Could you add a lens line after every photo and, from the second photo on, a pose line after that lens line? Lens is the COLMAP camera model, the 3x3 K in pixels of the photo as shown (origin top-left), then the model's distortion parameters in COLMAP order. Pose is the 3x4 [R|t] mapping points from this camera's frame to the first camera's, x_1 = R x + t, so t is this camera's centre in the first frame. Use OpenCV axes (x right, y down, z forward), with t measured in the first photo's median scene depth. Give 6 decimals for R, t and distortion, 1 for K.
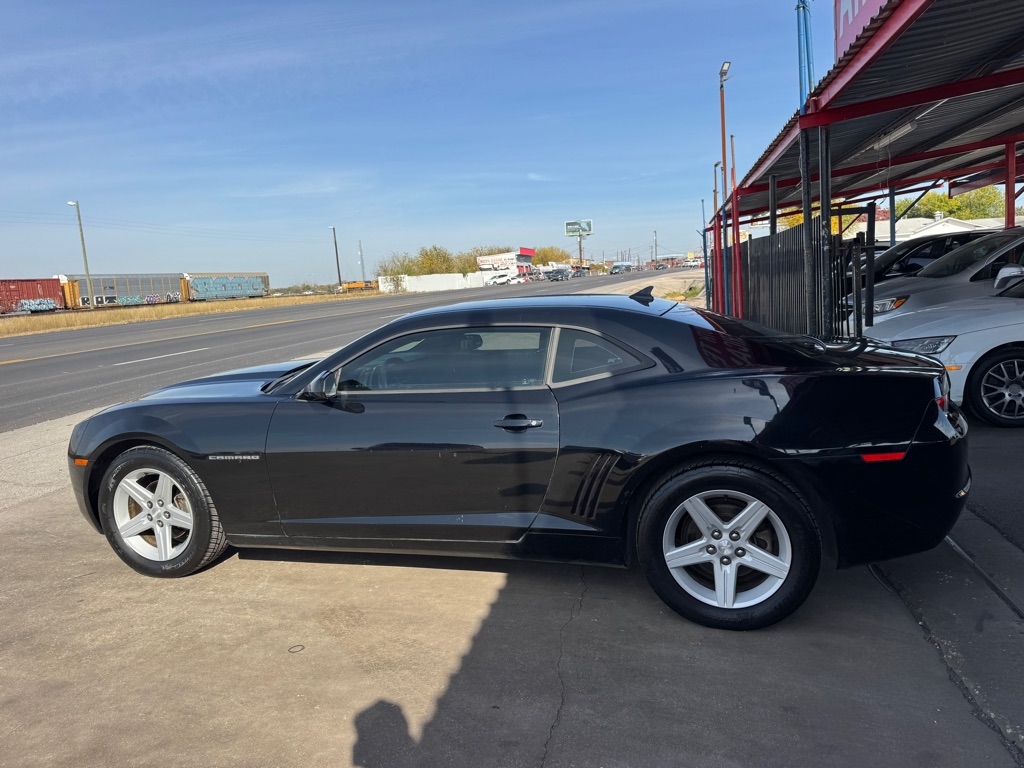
lens RADIAL K [[719.1, 0, 511.7], [0, 719.1, 387.5], [0, 0, 1]] dist [0.044568, -0.049497]
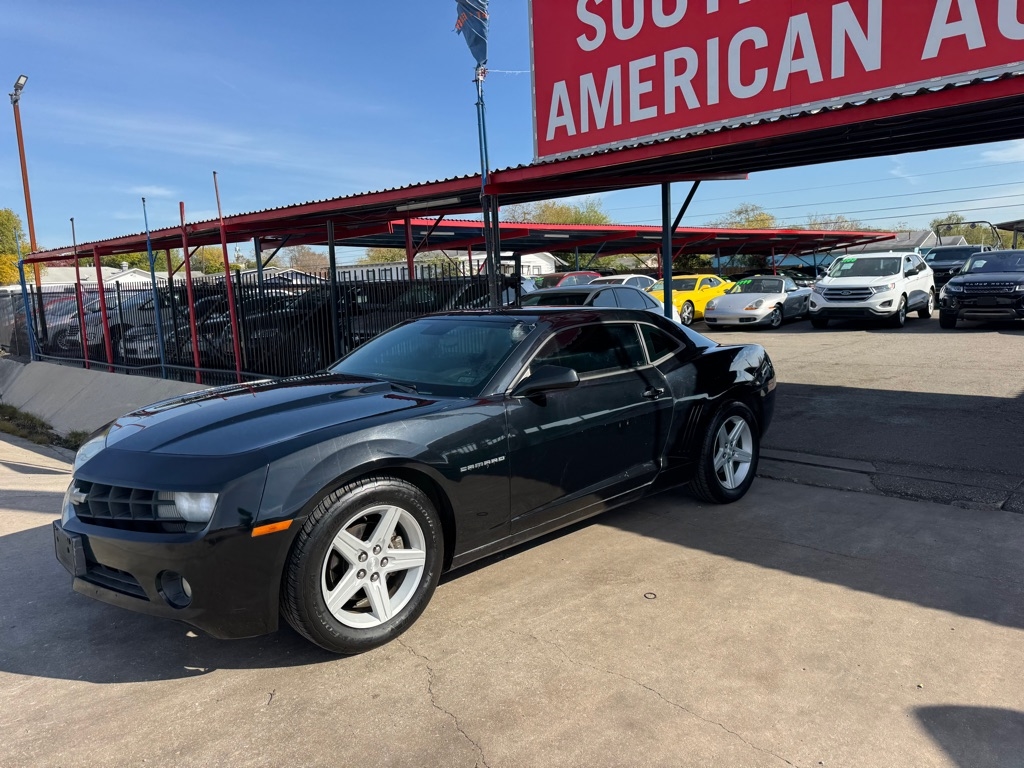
lens RADIAL K [[719.1, 0, 504.2], [0, 719.1, 387.7], [0, 0, 1]] dist [0.044568, -0.049497]
pose [[0.505068, -0.074881, 0.859825, -1.354446], [0.130904, 0.991350, 0.009441, -0.009756], [-0.853095, 0.107786, 0.510502, 0.564628]]
